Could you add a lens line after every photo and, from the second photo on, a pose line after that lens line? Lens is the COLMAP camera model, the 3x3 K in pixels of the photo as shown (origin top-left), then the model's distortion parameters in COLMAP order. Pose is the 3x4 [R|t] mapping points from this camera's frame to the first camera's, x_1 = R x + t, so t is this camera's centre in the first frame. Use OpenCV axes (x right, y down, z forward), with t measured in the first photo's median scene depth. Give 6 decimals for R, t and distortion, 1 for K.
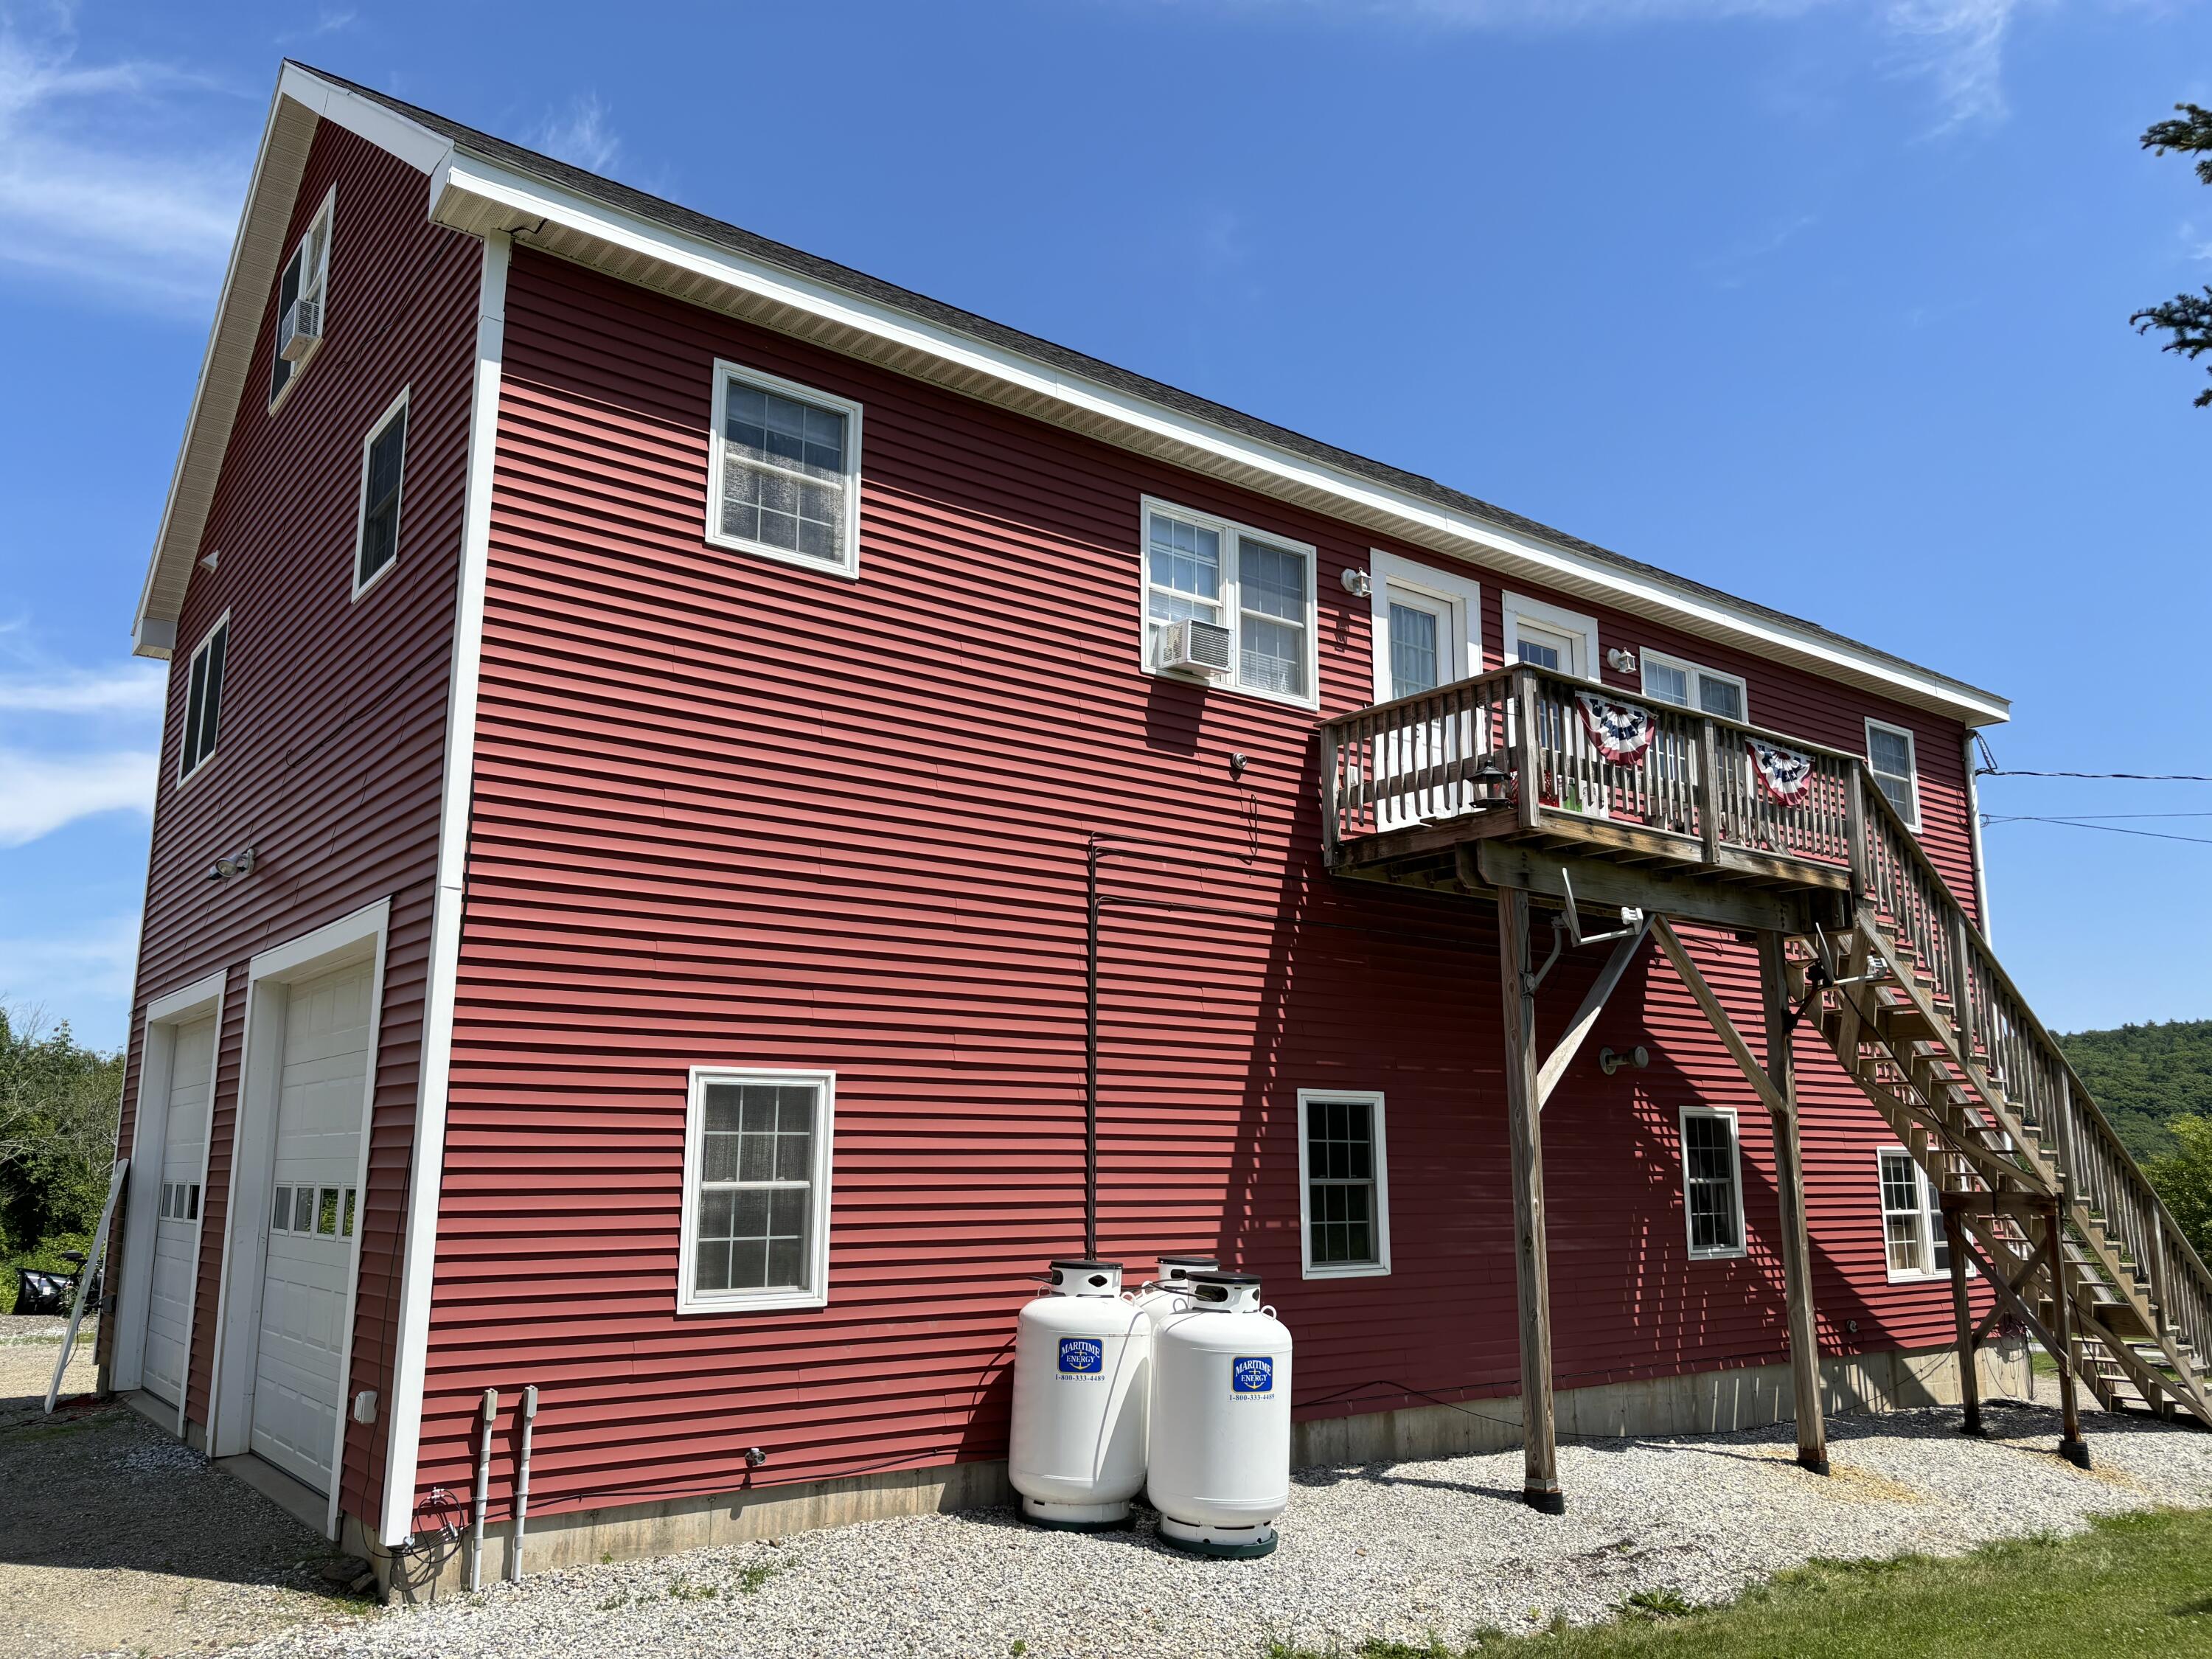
lens RADIAL K [[1665.1, 0, 1110.4], [0, 1665.1, 857.2], [0, 0, 1]] dist [0.050024, -0.055277]
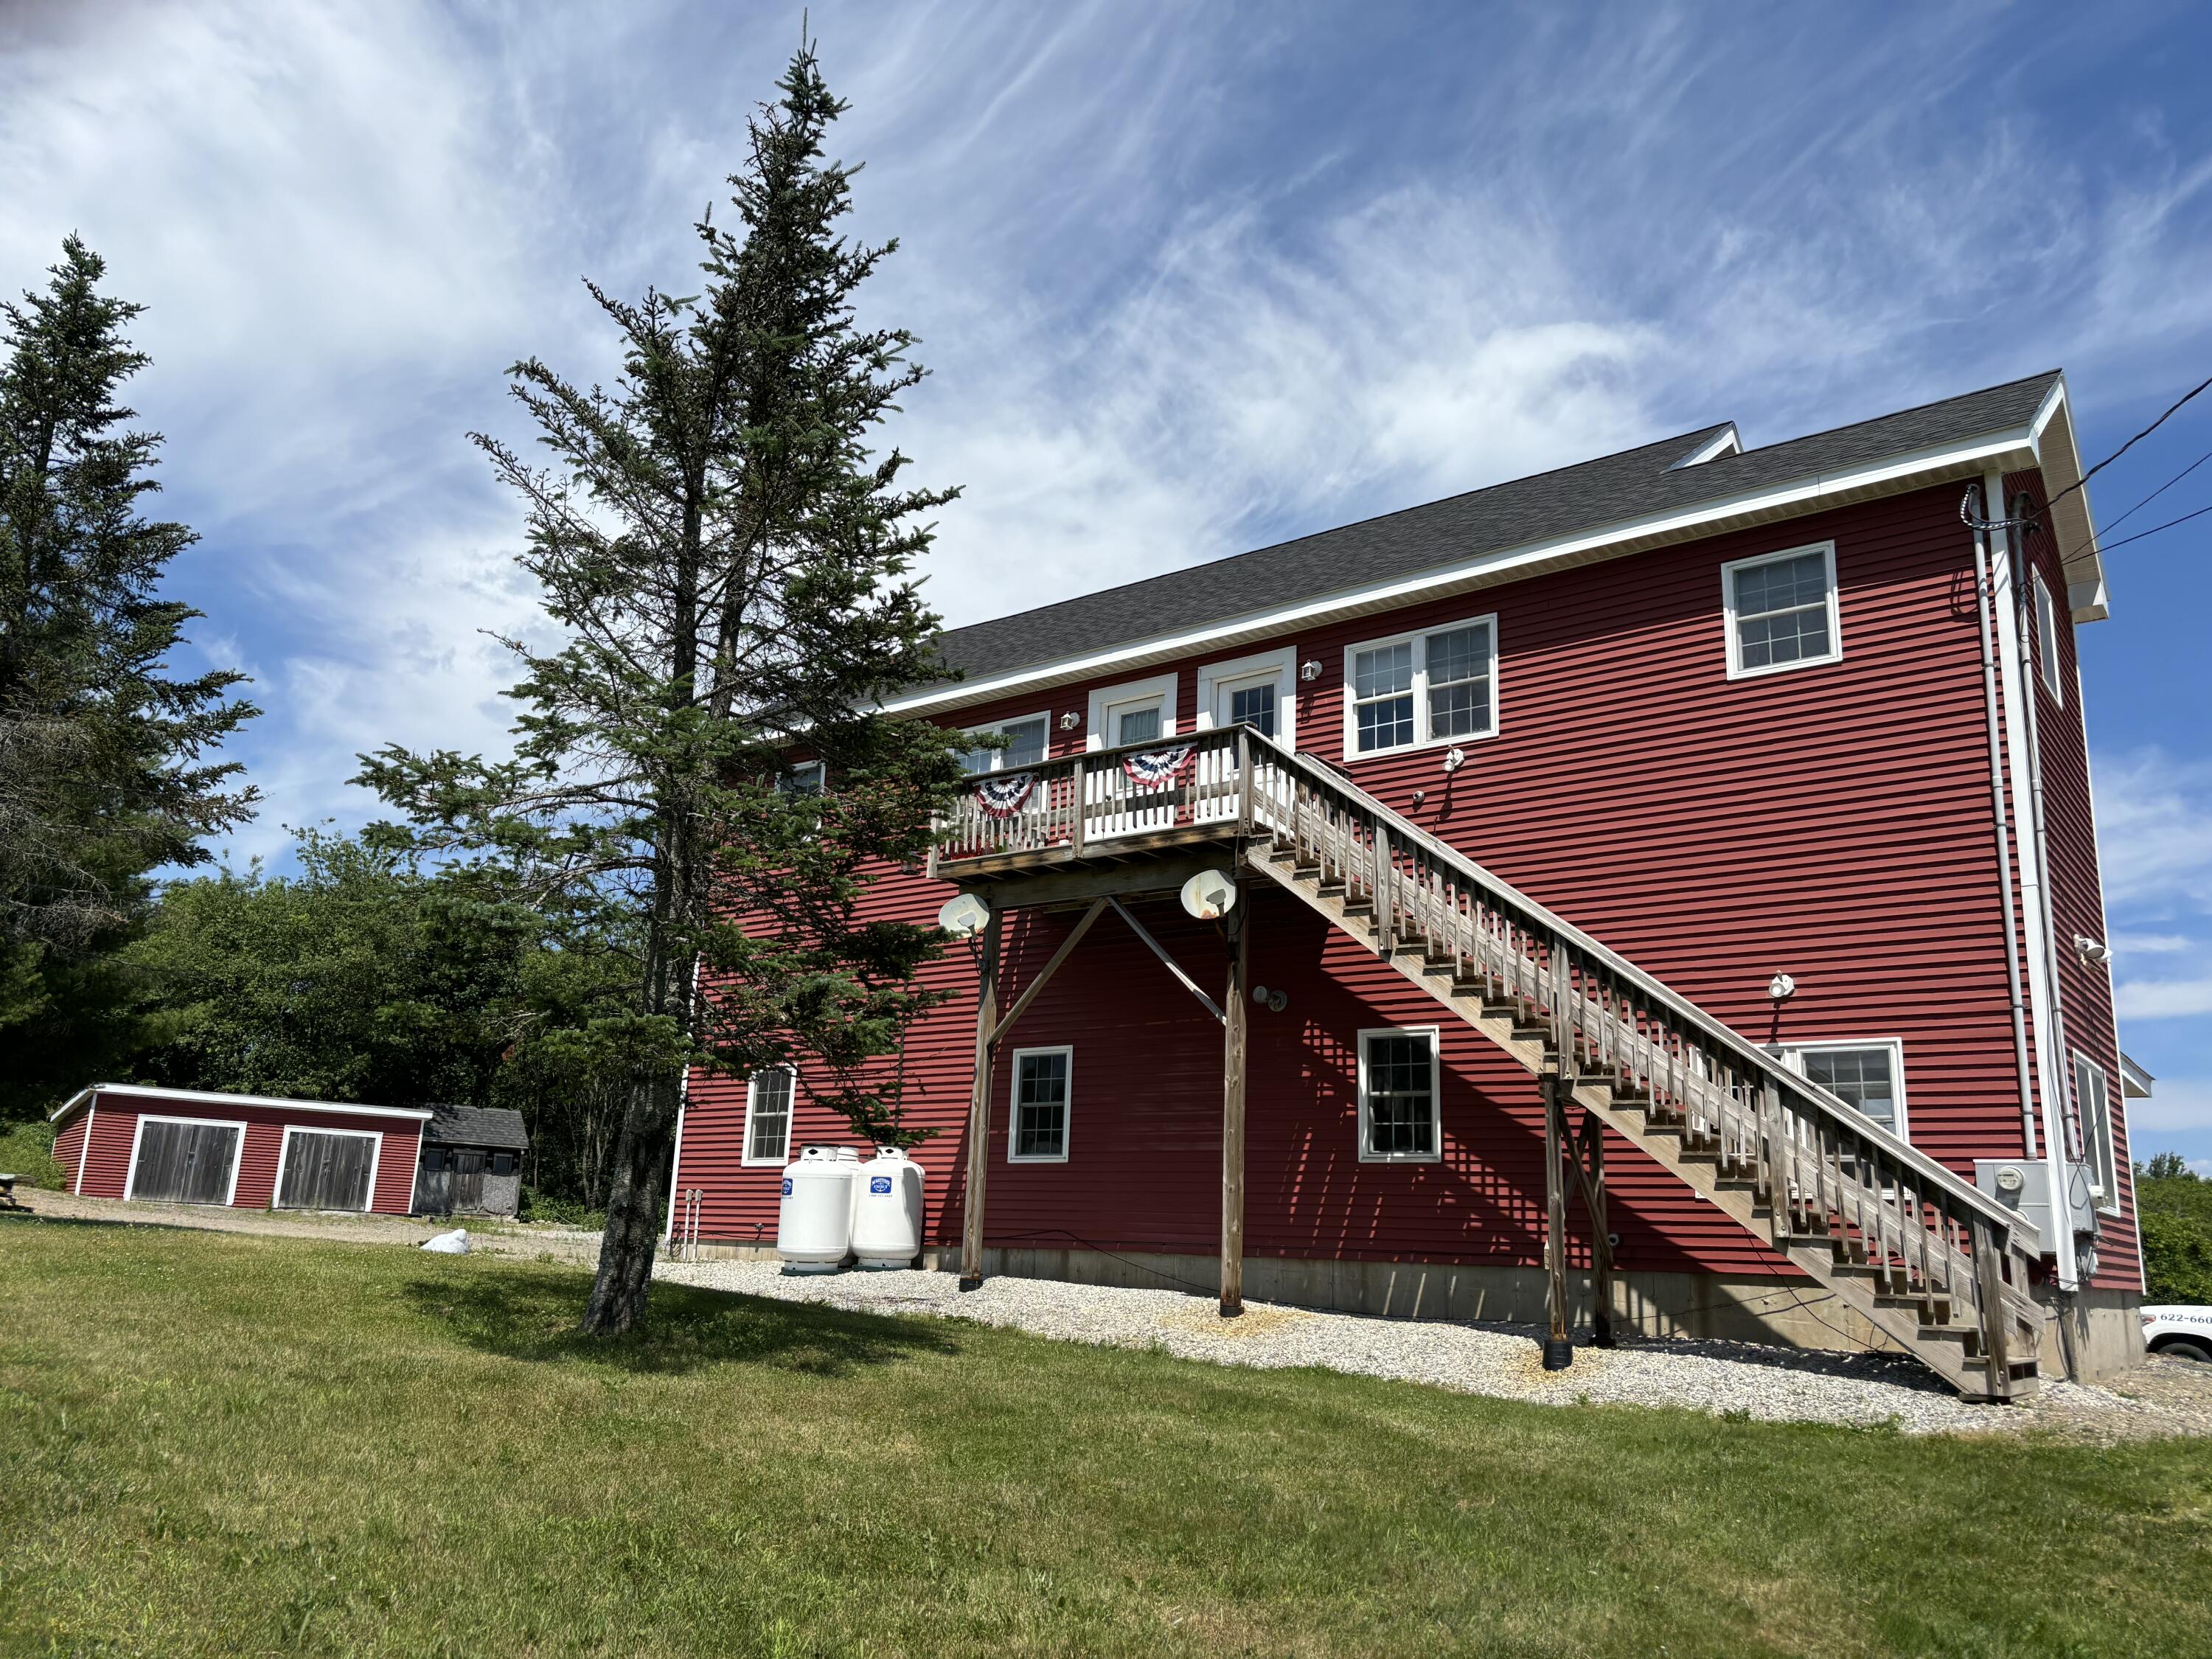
lens RADIAL K [[1665.1, 0, 1097.5], [0, 1665.1, 835.9], [0, 0, 1]] dist [0.050024, -0.055277]
pose [[0.255968, -0.231396, -0.938582, 1.751322], [0.138714, 0.969672, -0.201232, 0.281031], [0.956681, -0.078685, 0.280303, 0.645073]]
